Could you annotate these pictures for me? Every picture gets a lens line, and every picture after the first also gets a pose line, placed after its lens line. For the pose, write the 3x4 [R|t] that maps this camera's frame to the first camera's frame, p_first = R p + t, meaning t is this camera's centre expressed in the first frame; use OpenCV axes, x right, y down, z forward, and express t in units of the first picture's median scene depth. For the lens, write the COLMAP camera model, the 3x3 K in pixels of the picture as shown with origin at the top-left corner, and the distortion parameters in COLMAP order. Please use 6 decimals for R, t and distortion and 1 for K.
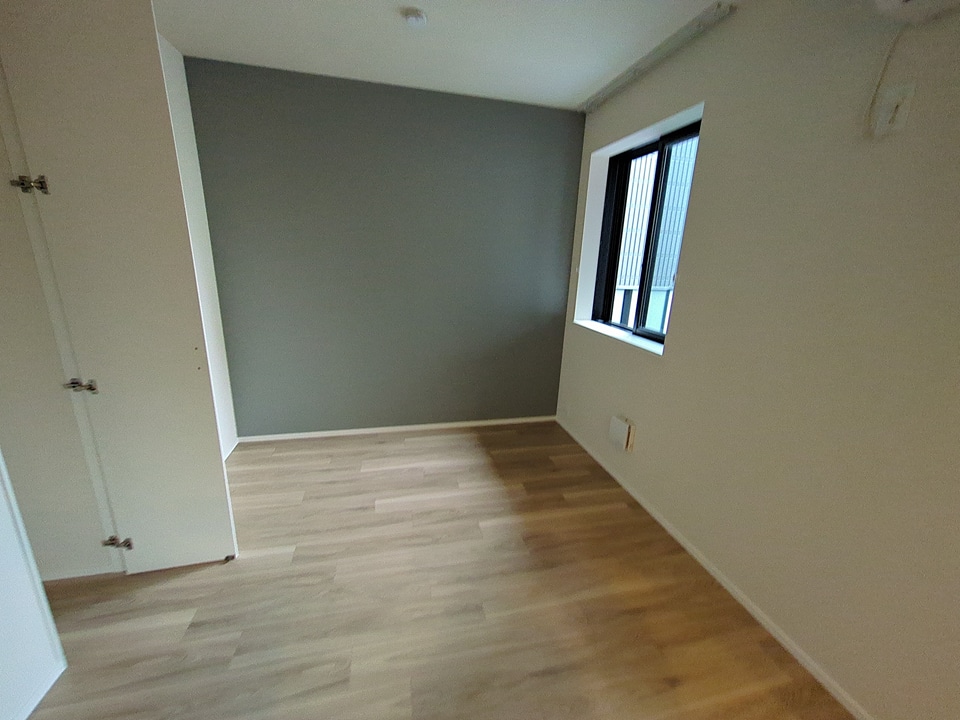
lens RADIAL K [[377.3, 0, 478.8], [0, 377.3, 359.5], [0, 0, 1]] dist [0.000639, 0.000129]
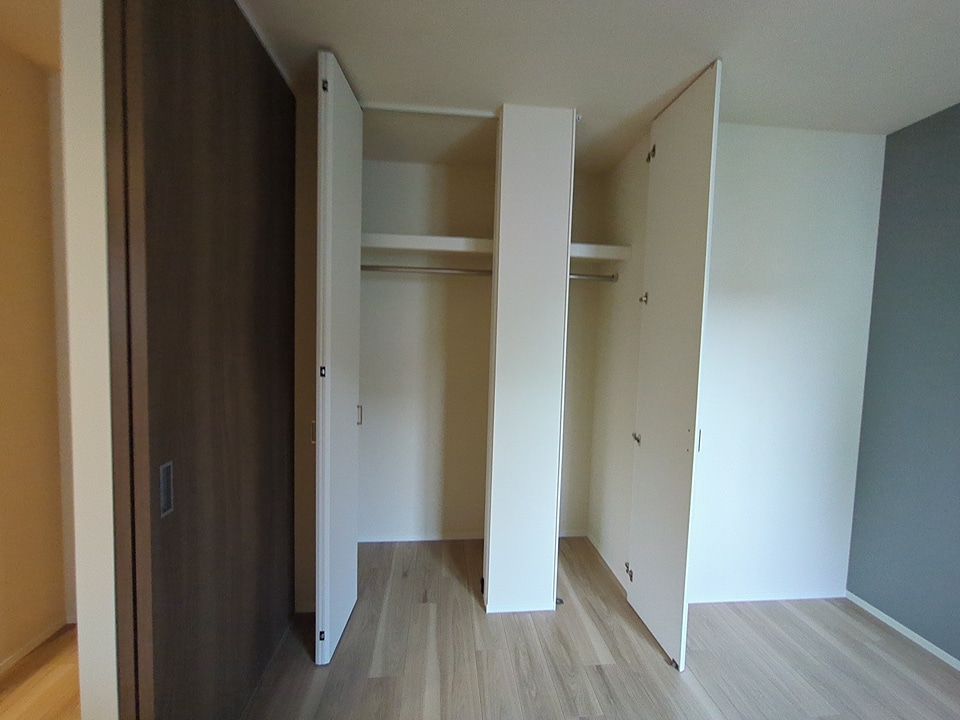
lens RADIAL K [[377.3, 0, 478.7], [0, 377.3, 355.4], [0, 0, 1]] dist [0.000639, 0.000129]
pose [[-0.155482, 0.011608, -0.987771, 0.340559], [-0.285382, 0.956767, 0.056165, -0.117938], [0.945718, 0.290625, -0.145447, 0.510050]]
